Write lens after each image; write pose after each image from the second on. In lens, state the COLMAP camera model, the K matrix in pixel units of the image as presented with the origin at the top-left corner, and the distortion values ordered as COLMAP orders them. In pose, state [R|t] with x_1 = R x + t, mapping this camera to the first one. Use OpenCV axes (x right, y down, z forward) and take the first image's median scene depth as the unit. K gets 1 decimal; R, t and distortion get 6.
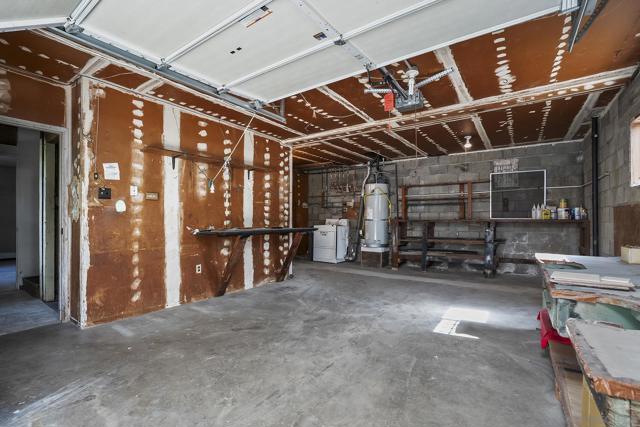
lens RADIAL K [[292.1, 0, 318.2], [0, 292.1, 215.6], [0, 0, 1]] dist [-0.034544, 0.001799]
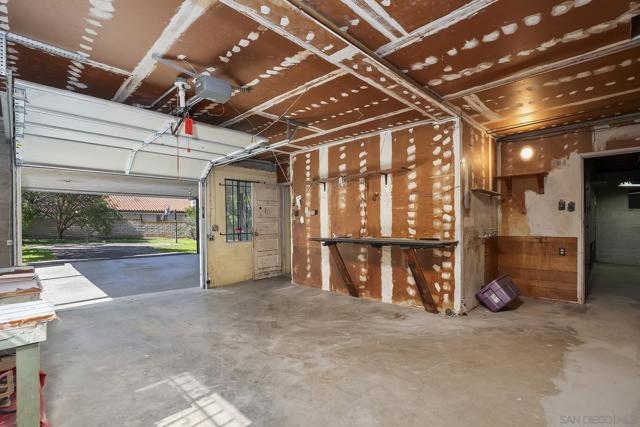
lens RADIAL K [[292.1, 0, 314.8], [0, 292.1, 225.0], [0, 0, 1]] dist [-0.034544, 0.001799]
pose [[-0.150260, 0.005899, -0.988629, 0.761130], [0.022048, 0.999753, 0.002615, -0.003529], [0.988401, -0.021405, -0.150353, 0.984474]]
